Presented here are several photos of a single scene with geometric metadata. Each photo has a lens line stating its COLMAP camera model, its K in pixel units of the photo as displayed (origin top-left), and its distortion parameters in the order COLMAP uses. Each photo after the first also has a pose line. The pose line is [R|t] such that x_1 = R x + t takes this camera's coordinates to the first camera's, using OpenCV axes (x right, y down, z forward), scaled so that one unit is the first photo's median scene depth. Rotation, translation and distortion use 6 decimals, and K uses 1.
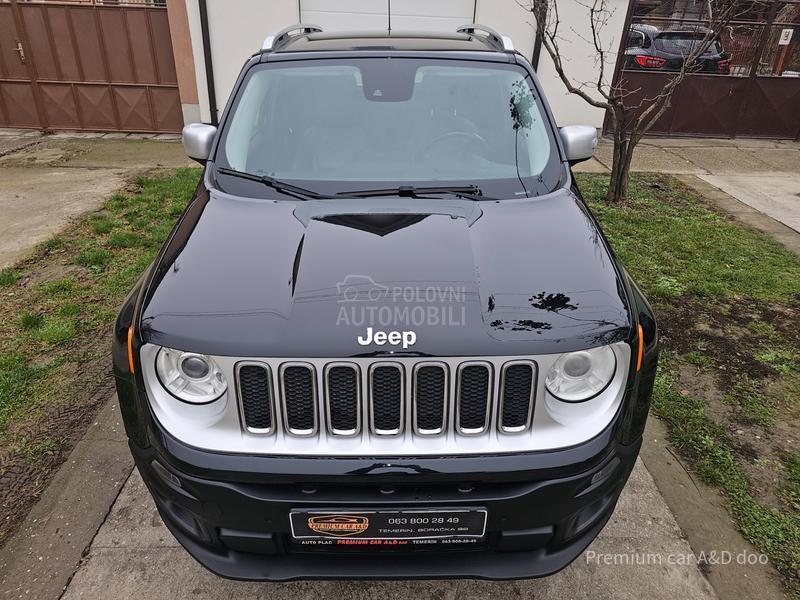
lens RADIAL K [[541.8, 0, 397.0], [0, 541.8, 299.7], [0, 0, 1]] dist [0.030007, -0.017534]
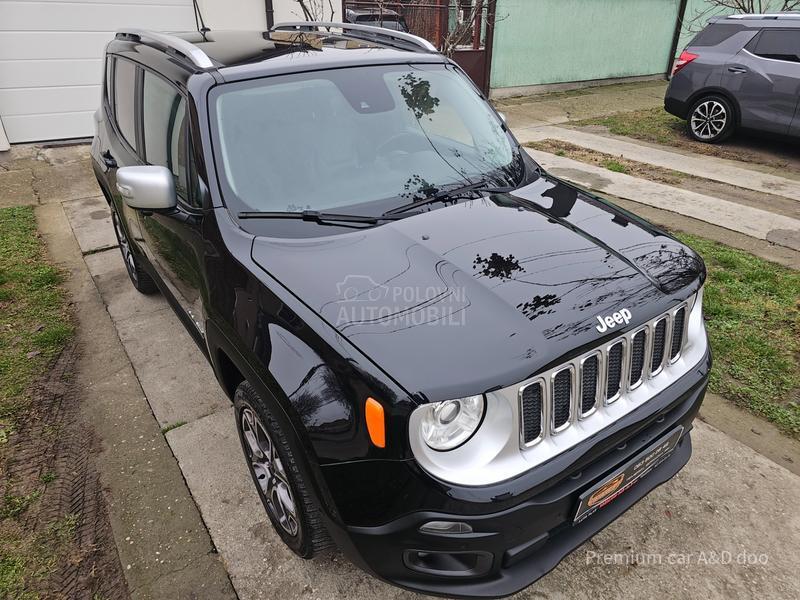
lens RADIAL K [[552.0, 0, 414.0], [0, 552.0, 302.5], [0, 0, 1]] dist [0.028121, -0.000897]
pose [[0.821004, -0.288227, 0.492826, -0.821666], [0.269945, 0.956599, 0.109759, -0.184023], [-0.503072, 0.042923, 0.863178, 0.162388]]
